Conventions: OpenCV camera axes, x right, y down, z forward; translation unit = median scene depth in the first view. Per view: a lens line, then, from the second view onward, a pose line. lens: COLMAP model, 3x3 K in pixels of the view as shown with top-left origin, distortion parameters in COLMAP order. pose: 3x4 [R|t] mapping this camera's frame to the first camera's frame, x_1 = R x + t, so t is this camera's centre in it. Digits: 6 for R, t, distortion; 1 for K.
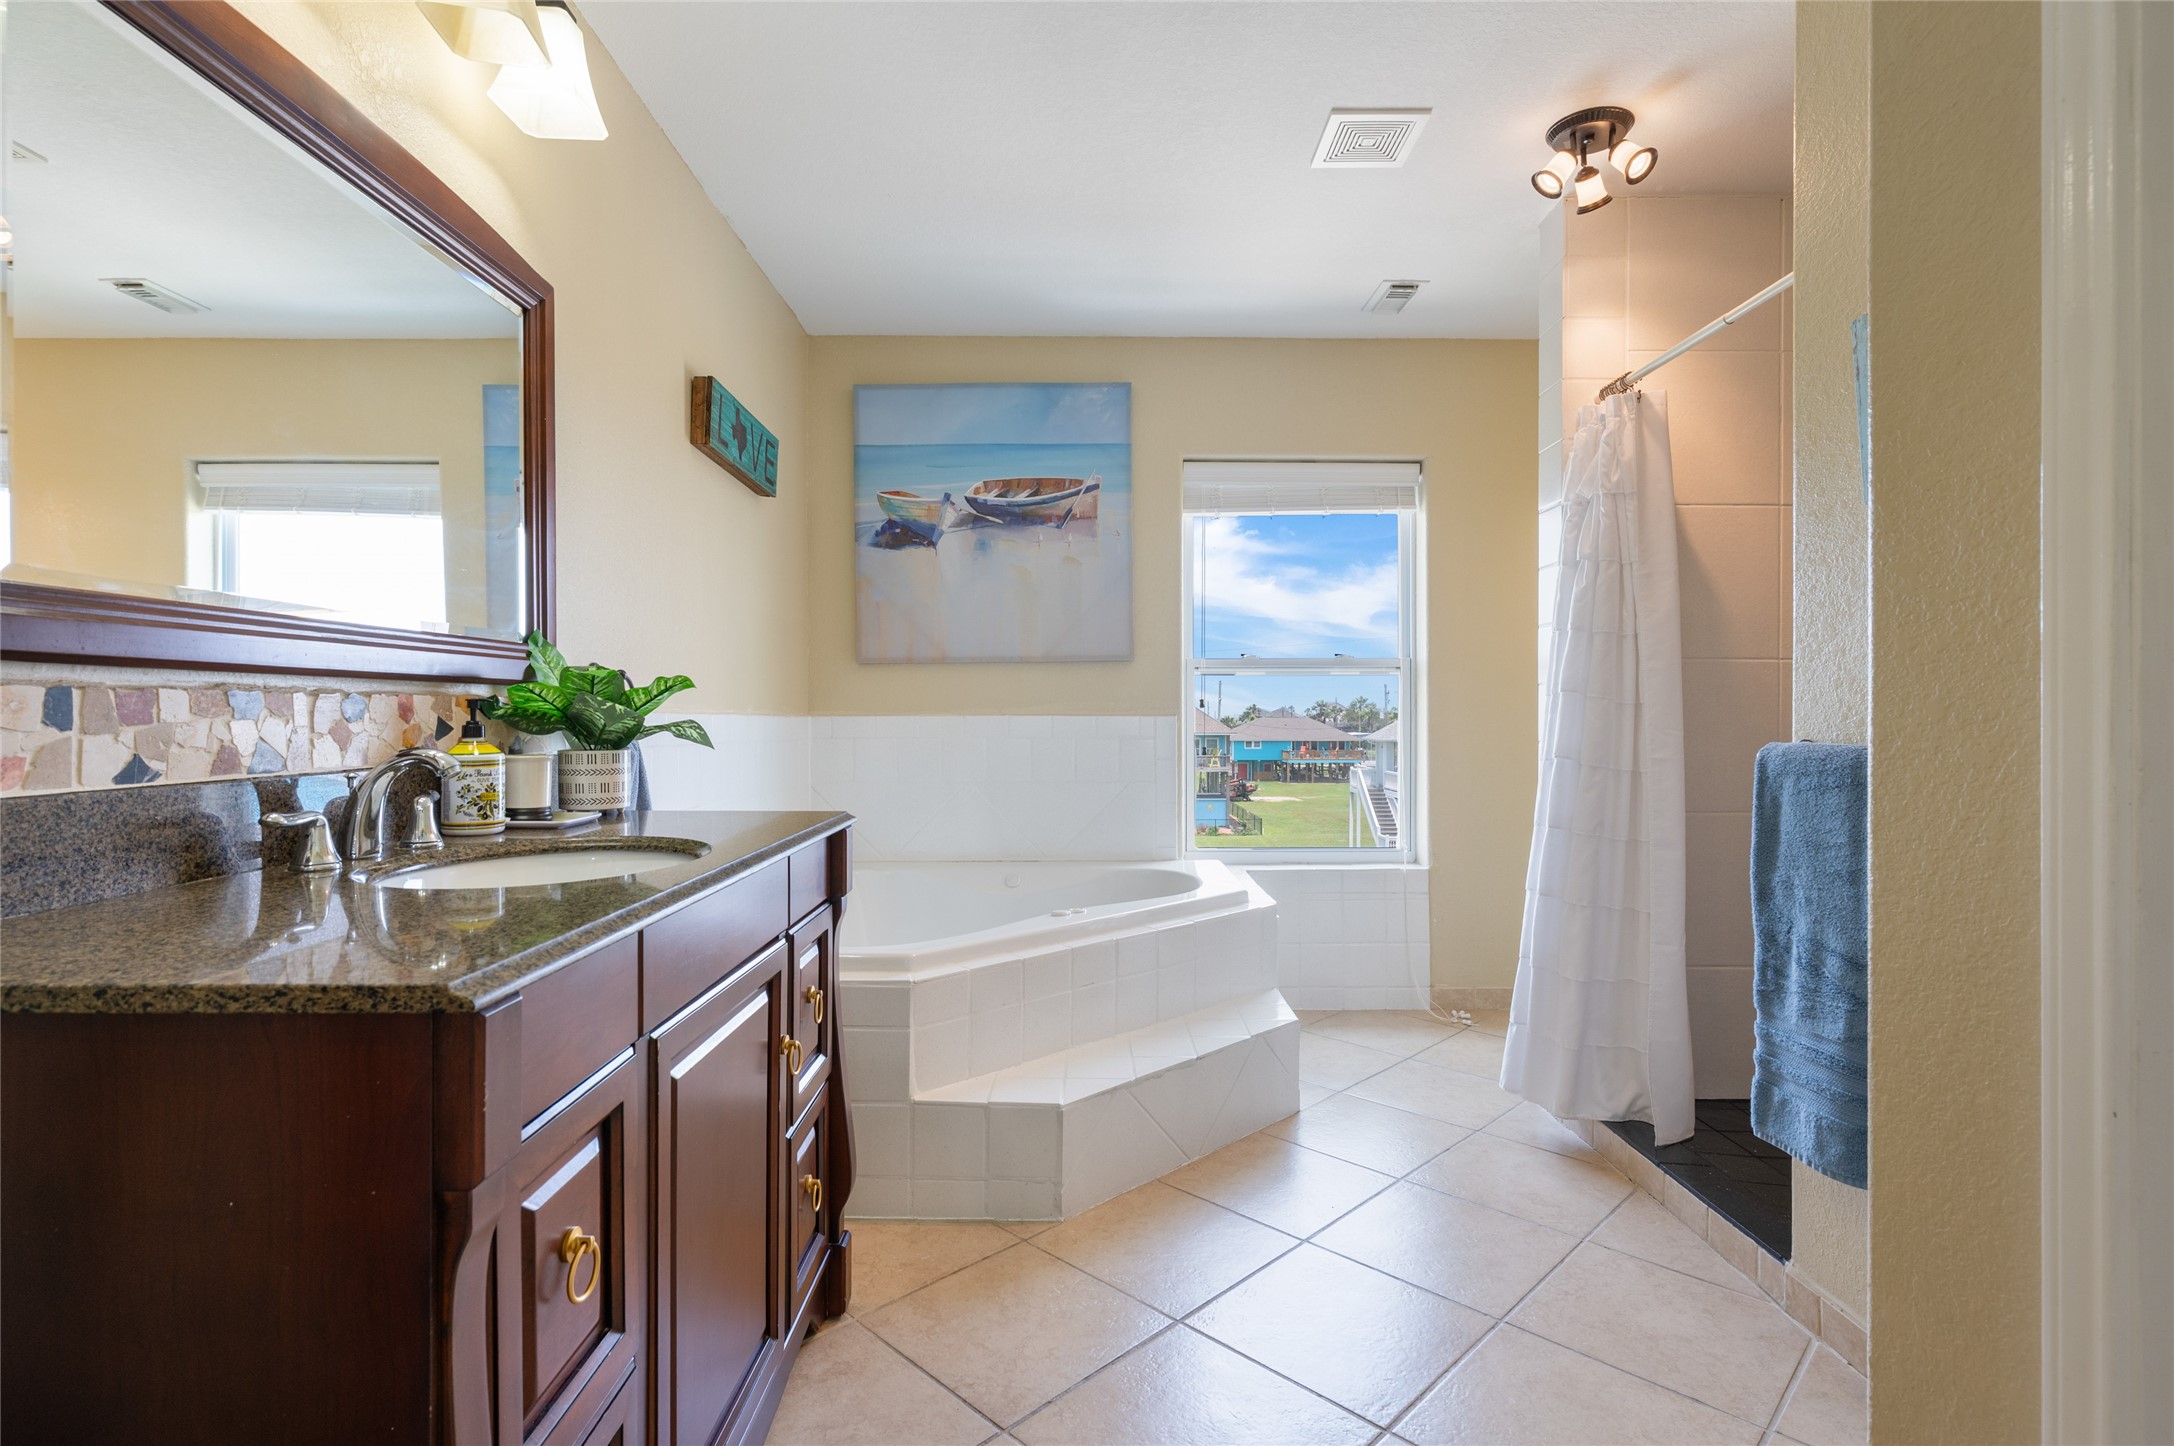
lens RADIAL K [[1062.8, 0, 1093.4], [0, 1062.8, 720.1], [0, 0, 1]] dist [0.000649, 0.001776]
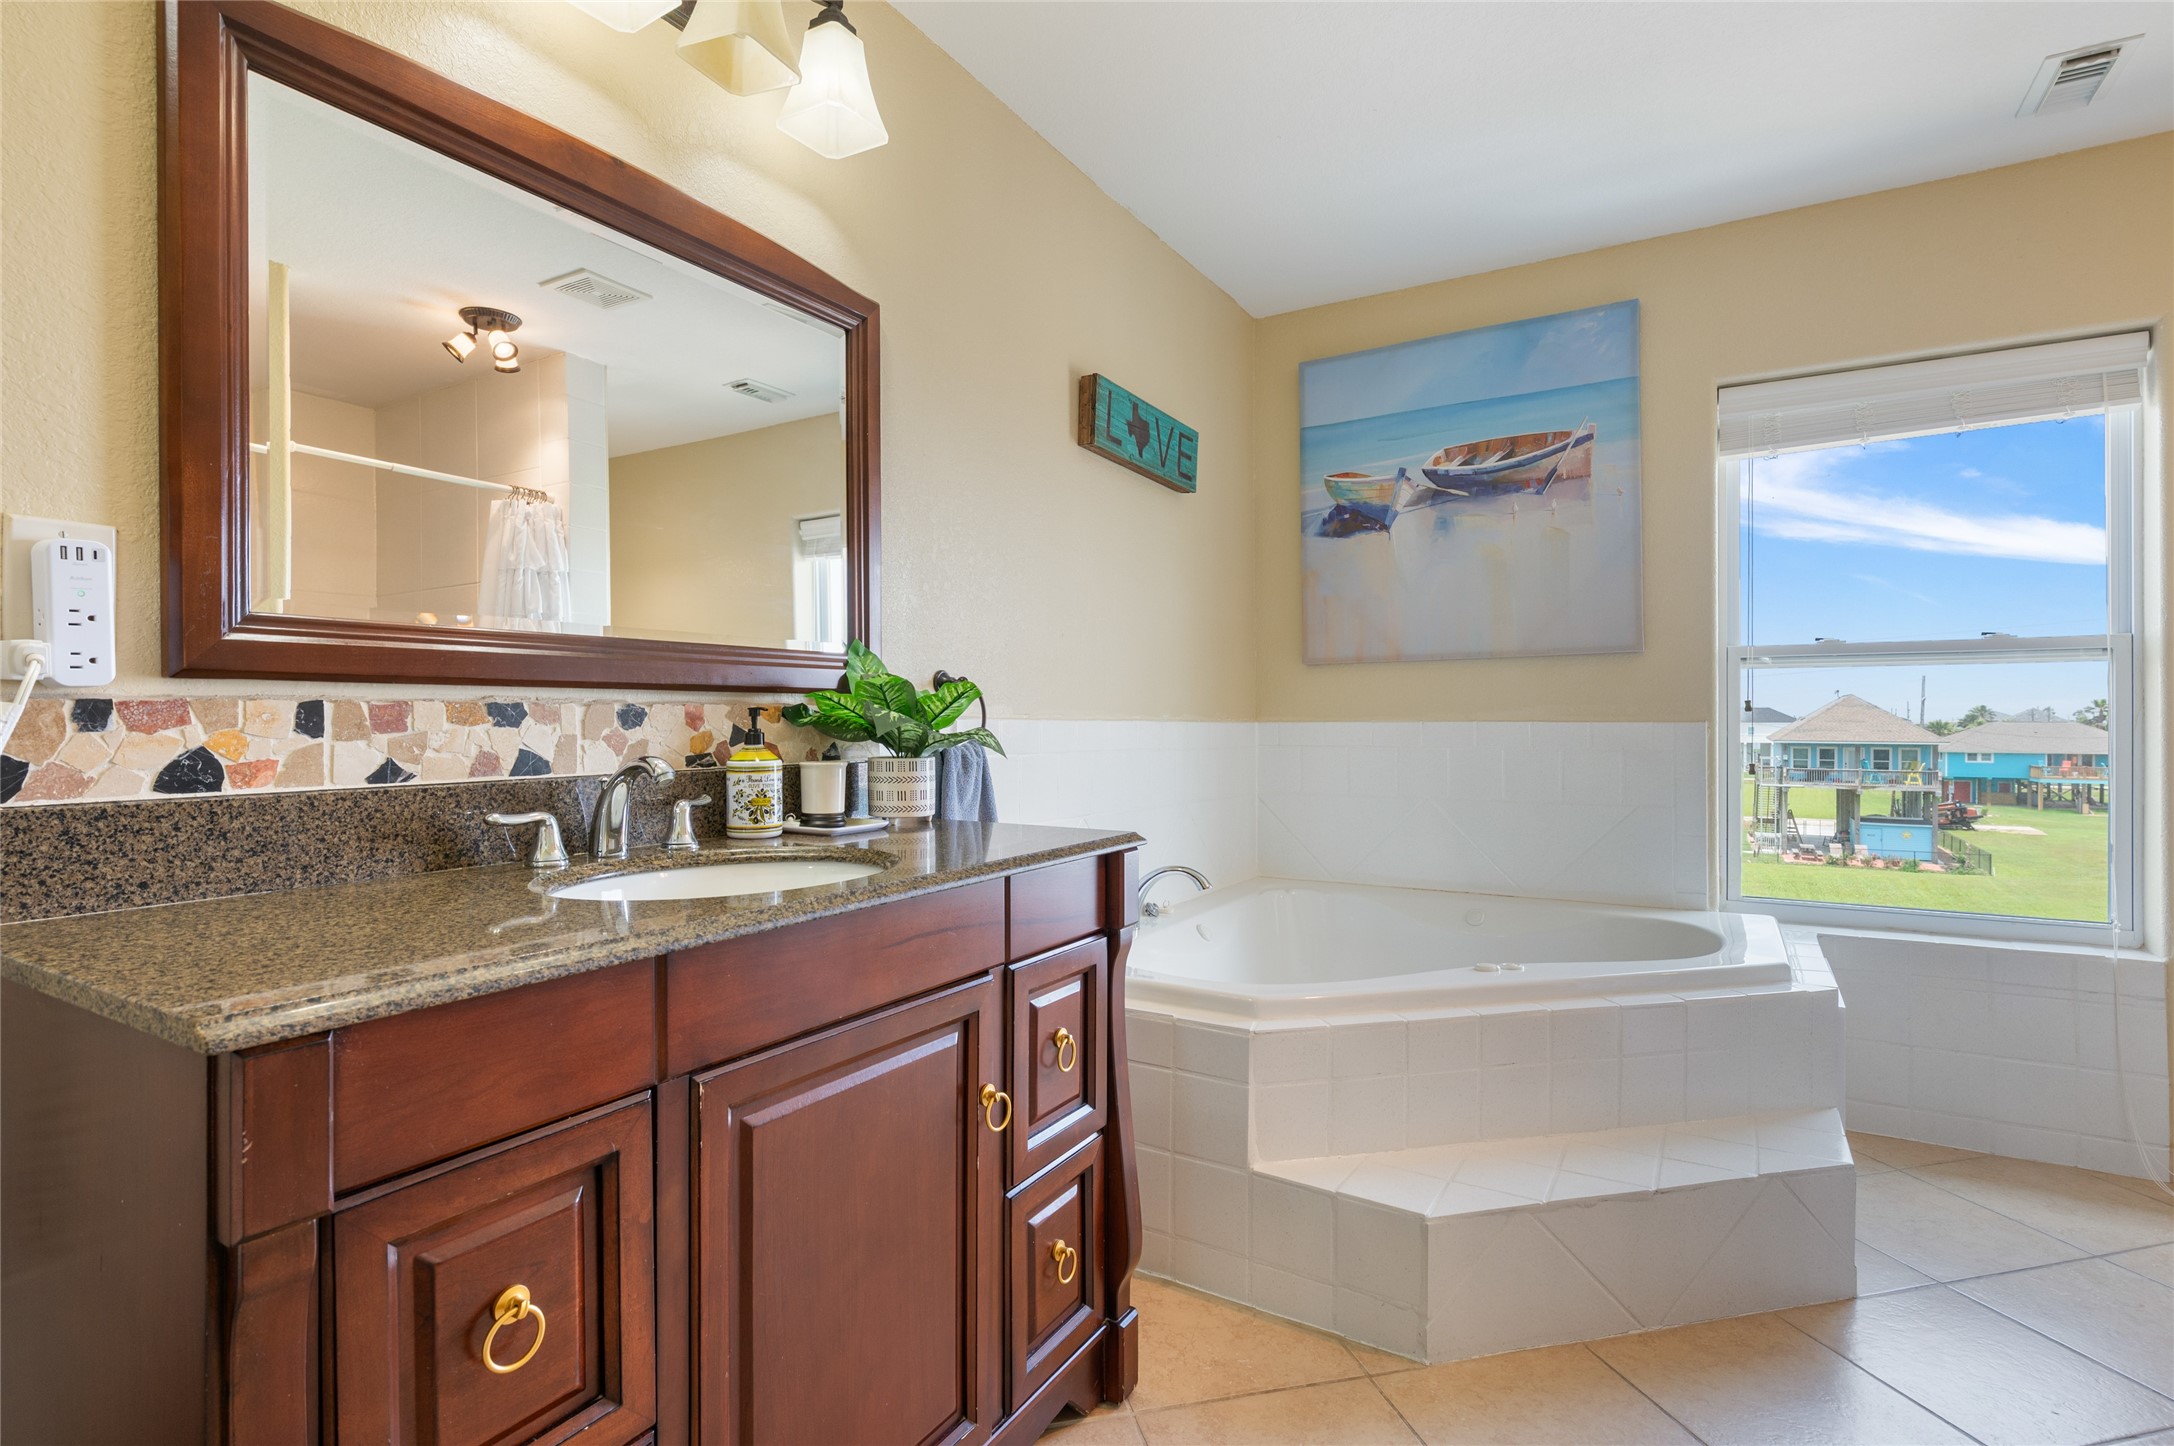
lens RADIAL K [[1062.8, 0, 1083.7], [0, 1062.8, 721.8], [0, 0, 1]] dist [0.000649, 0.001776]
pose [[0.851785, -0.000041, -0.523891, 0.146014], [-0.001483, 0.999996, -0.002488, -0.002319], [0.523889, 0.002896, 0.851781, 0.170330]]
